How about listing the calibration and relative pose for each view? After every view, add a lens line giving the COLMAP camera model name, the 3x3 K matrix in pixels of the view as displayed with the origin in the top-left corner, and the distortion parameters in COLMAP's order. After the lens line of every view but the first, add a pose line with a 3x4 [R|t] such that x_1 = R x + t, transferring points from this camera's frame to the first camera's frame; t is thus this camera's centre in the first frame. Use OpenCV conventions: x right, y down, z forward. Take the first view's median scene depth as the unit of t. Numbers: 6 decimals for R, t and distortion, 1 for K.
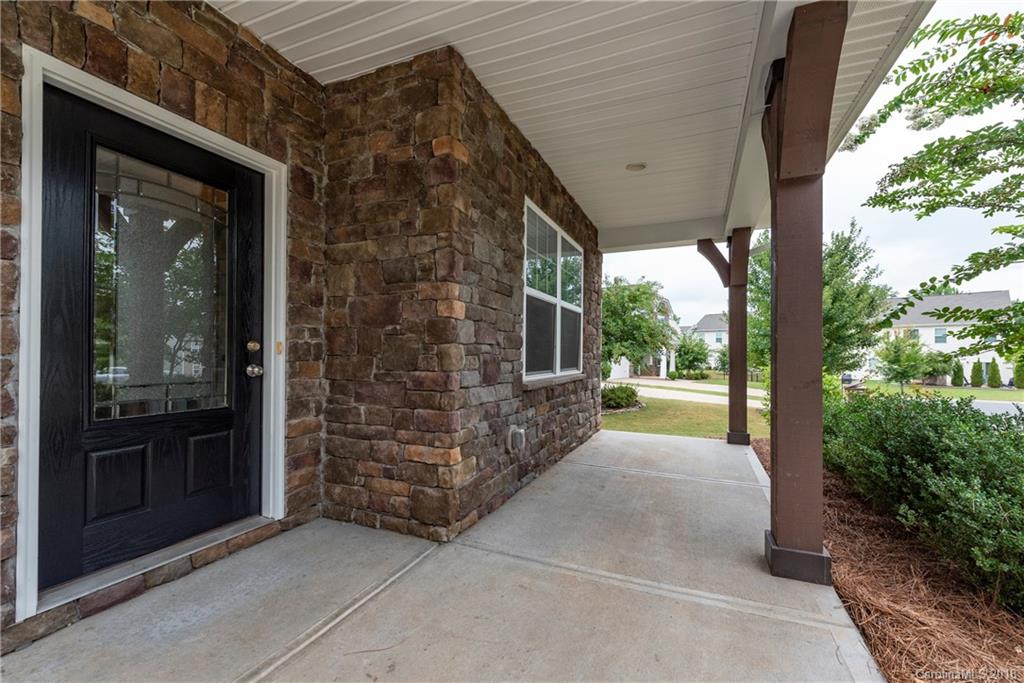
lens RADIAL K [[404.7, 0, 555.4], [0, 404.7, 355.3], [0, 0, 1]] dist [0.003018, 0.000069]
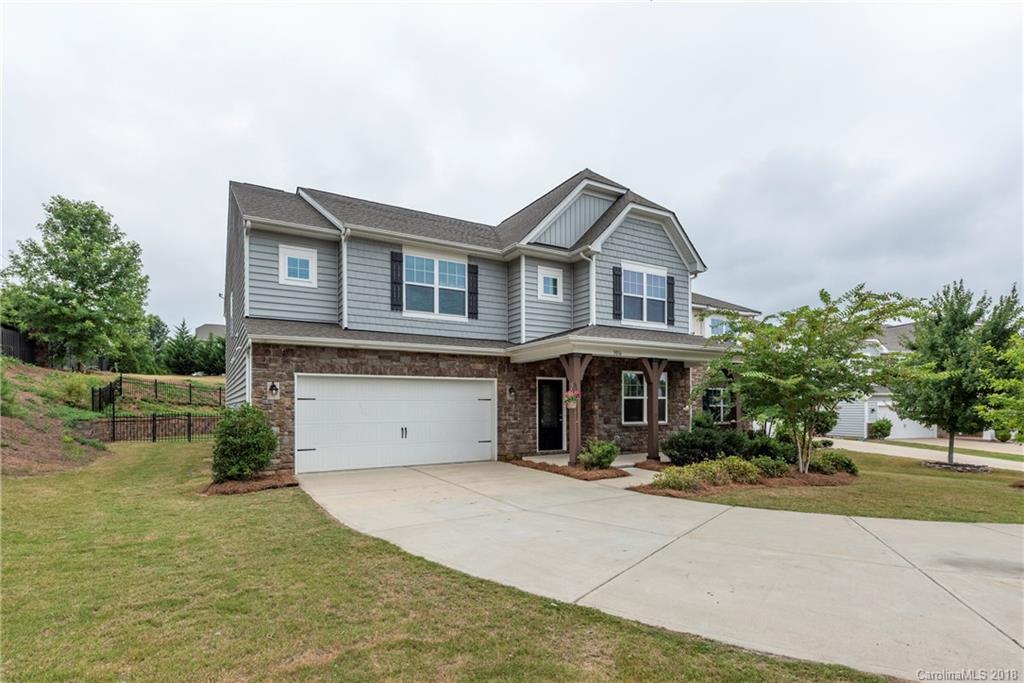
lens RADIAL K [[521.0, 0, 533.9], [0, 521.0, 408.0], [0, 0, 1]] dist [-0.012610, -0.000439]
pose [[0.789429, -0.010279, -0.613756, 2.807389], [0.010054, 0.999942, -0.003815, -0.087093], [0.613760, -0.003158, 0.789486, -4.084484]]
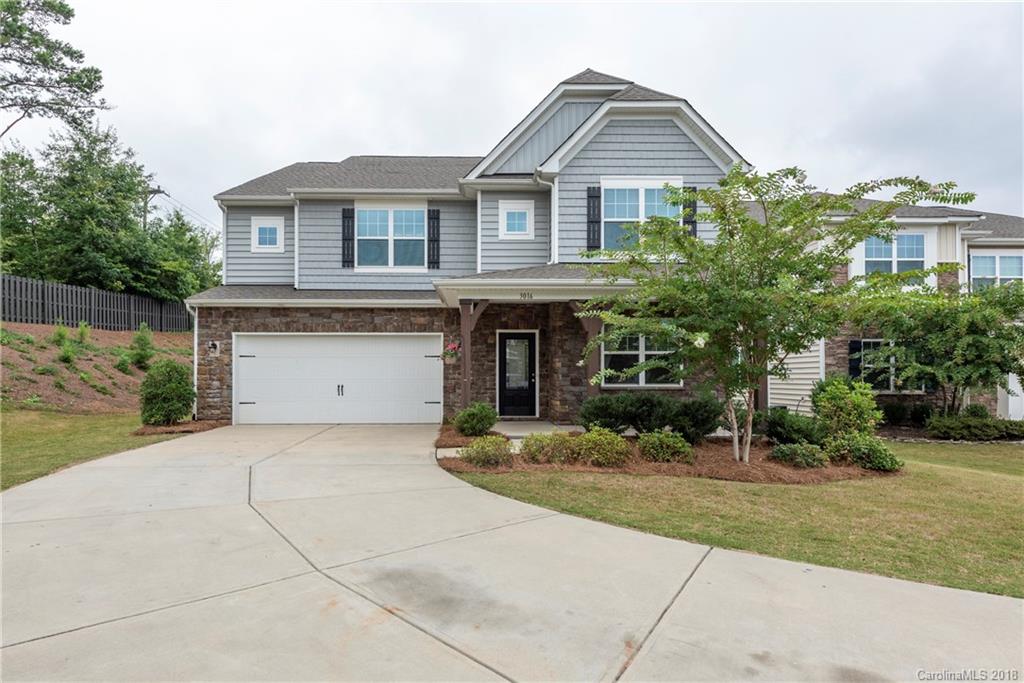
lens RADIAL K [[592.3, 0, 473.9], [0, 592.3, 371.5], [0, 0, 1]] dist [-0.002135, 0.000113]
pose [[0.362858, -0.013069, -0.931753, 4.505398], [0.001776, 0.999910, -0.013333, 0.022607], [0.931843, 0.003183, 0.362849, -1.700180]]
